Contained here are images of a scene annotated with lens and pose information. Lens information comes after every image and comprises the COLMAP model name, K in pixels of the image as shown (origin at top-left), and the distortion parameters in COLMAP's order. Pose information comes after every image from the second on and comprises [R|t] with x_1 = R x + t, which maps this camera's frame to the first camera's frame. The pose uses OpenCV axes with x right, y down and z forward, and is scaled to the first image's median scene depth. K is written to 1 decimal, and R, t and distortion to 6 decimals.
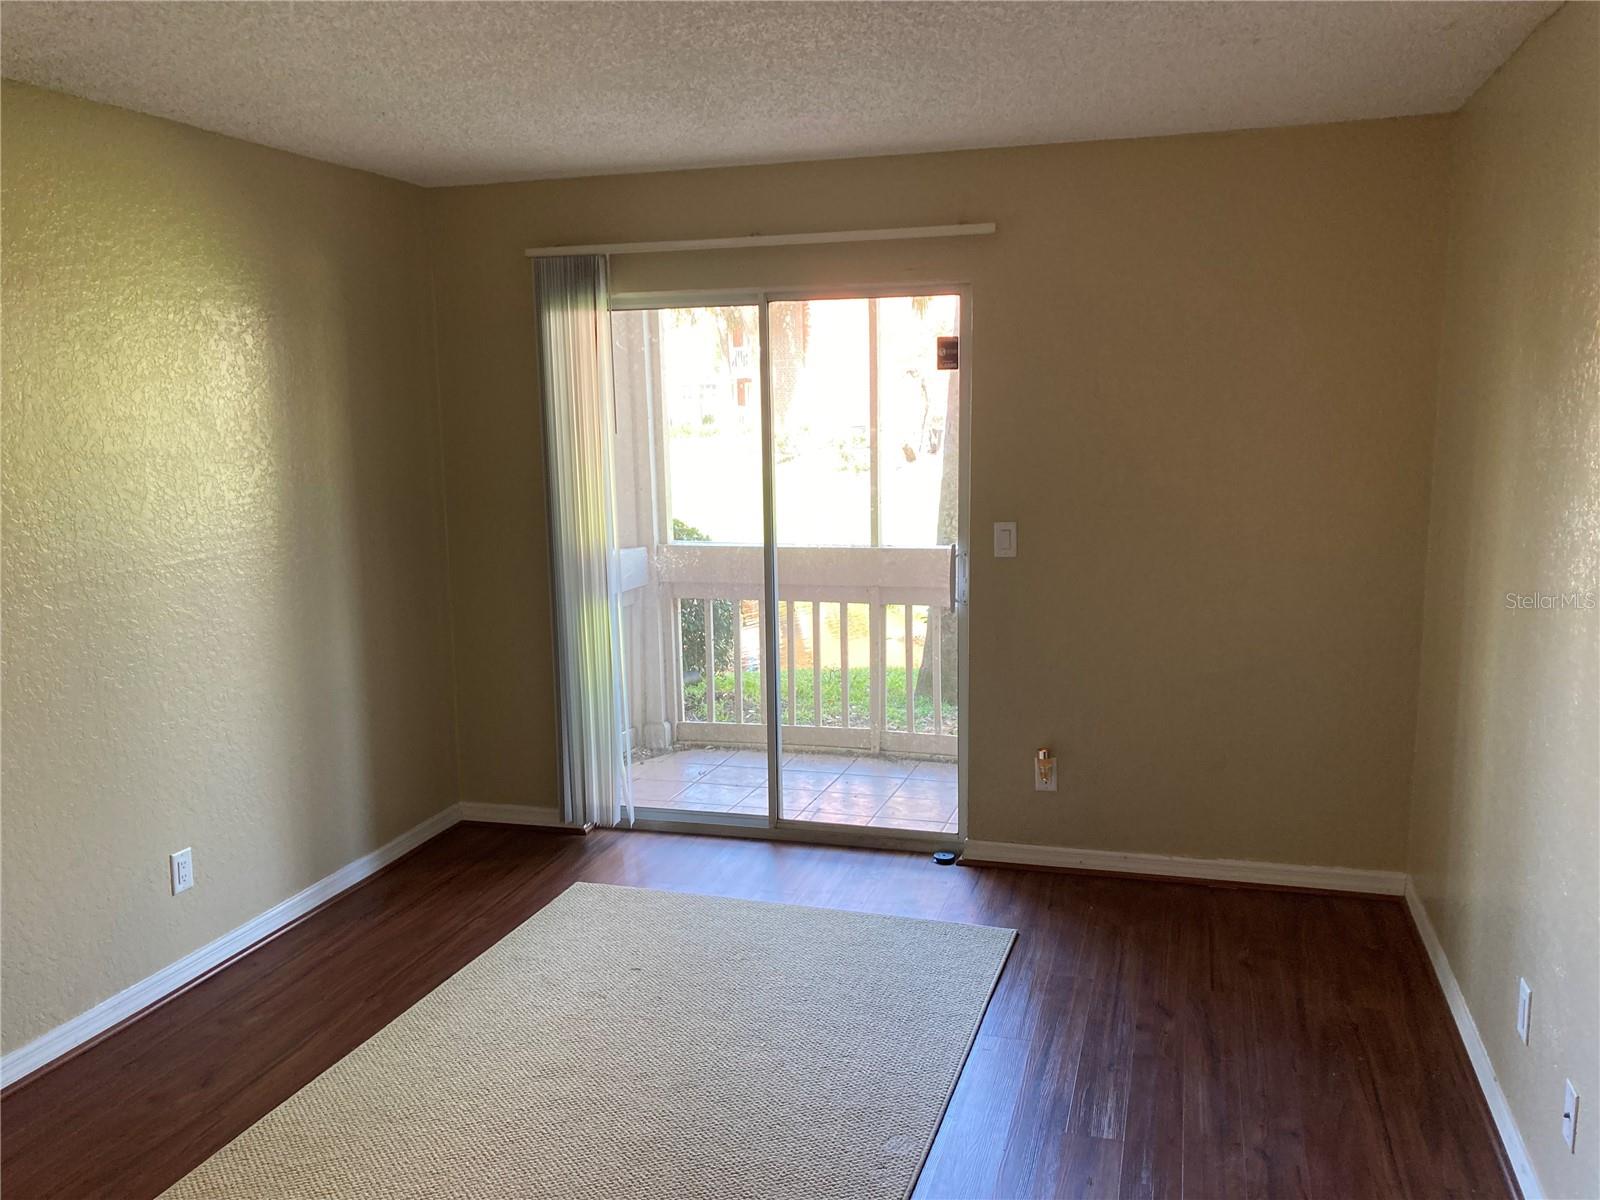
lens RADIAL K [[1307.3, 0, 807.4], [0, 1307.3, 597.2], [0, 0, 1]] dist [0.032187, -0.048944]
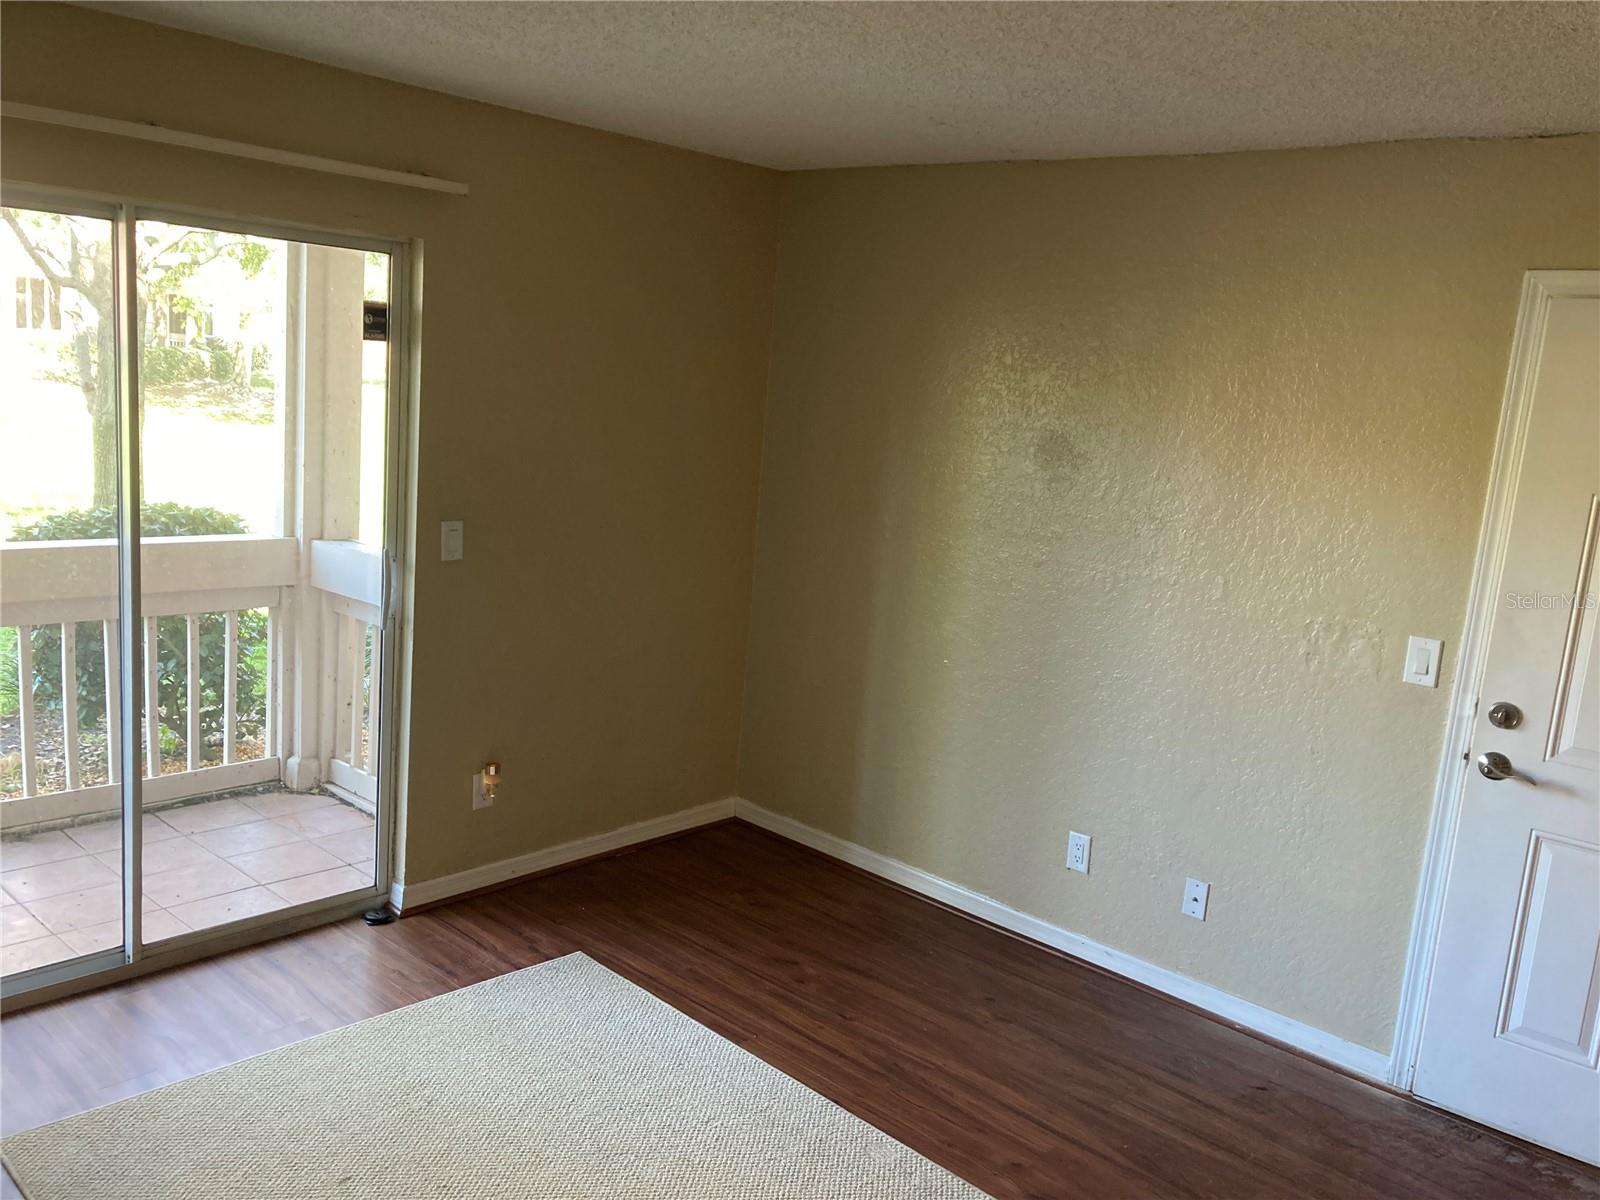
lens RADIAL K [[1307.3, 0, 842.0], [0, 1307.3, 589.7], [0, 0, 1]] dist [0.032187, -0.048944]
pose [[0.428712, -0.098865, 0.898016, -0.531711], [0.048888, 0.995077, 0.086211, -0.073787], [-0.902118, 0.006943, 0.431434, 0.372167]]
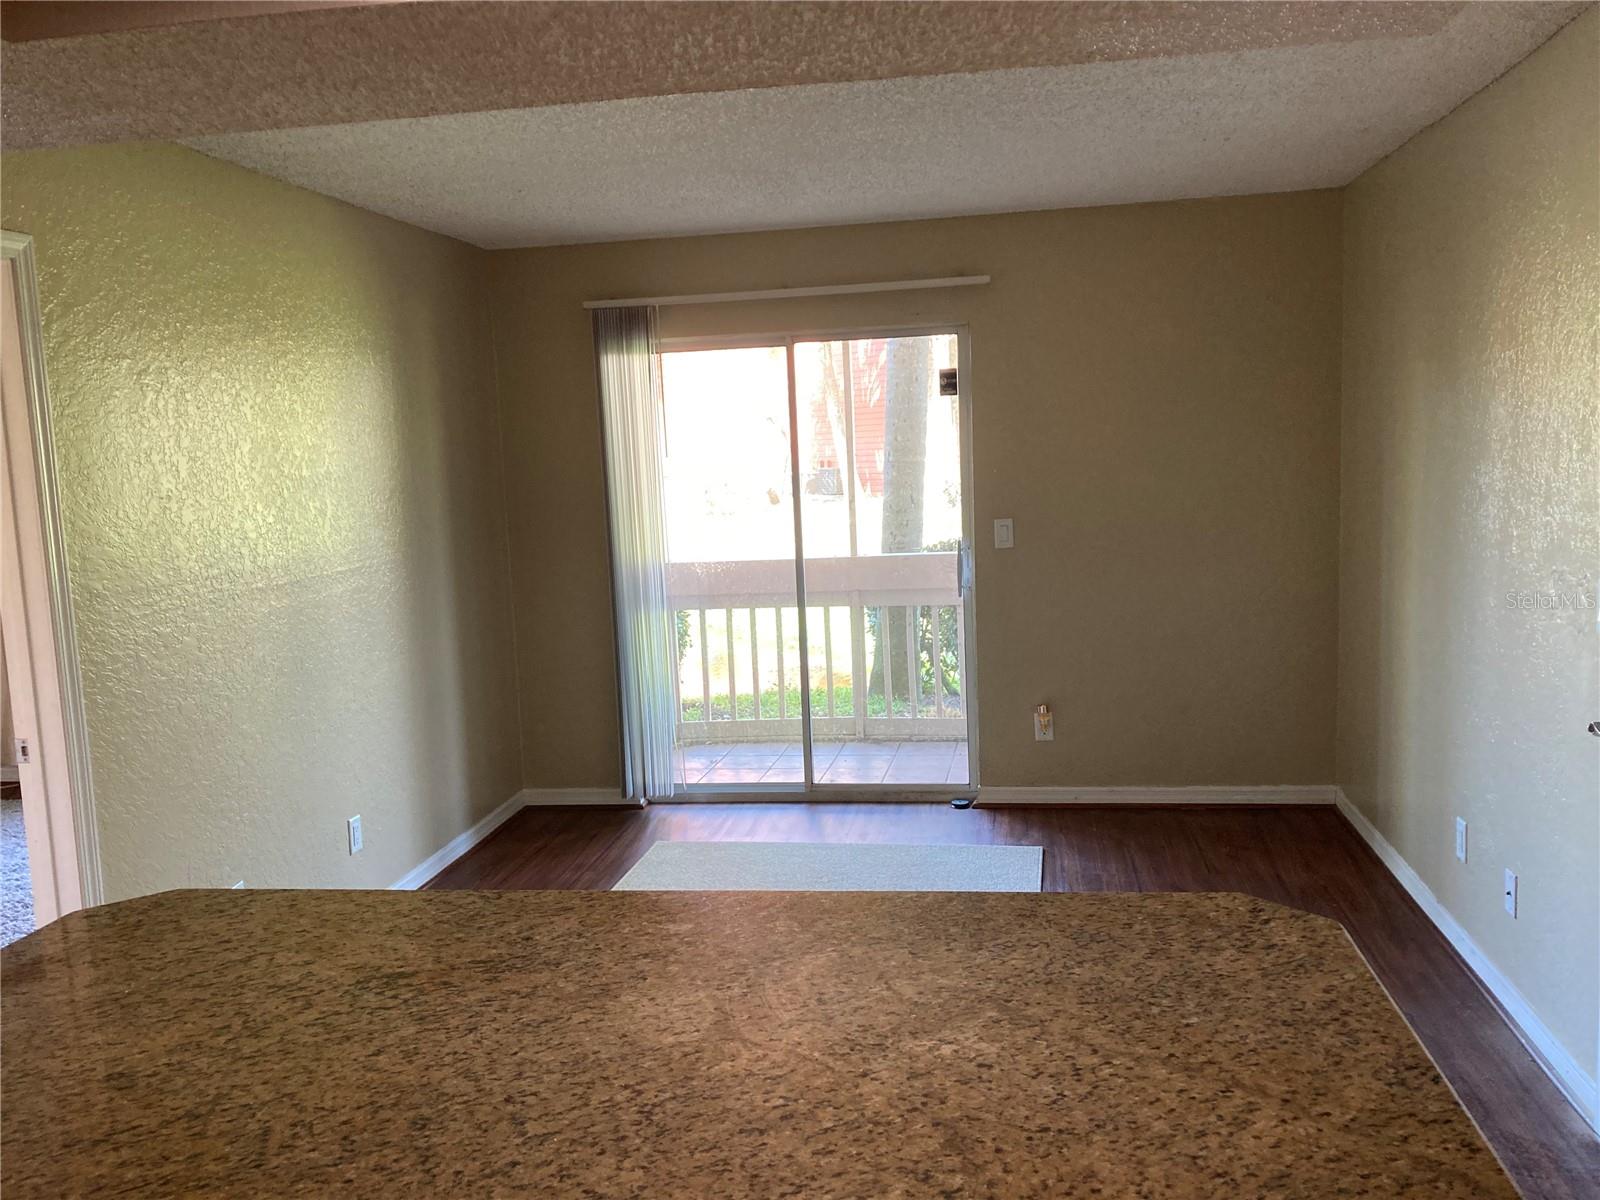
lens RADIAL K [[1307.3, 0, 807.8], [0, 1307.3, 601.3], [0, 0, 1]] dist [0.032187, -0.048944]
pose [[0.991720, -0.042394, 0.121217, -0.176474], [0.046492, 0.998432, -0.031181, 0.047595], [-0.119705, 0.036559, 0.992136, -0.176792]]
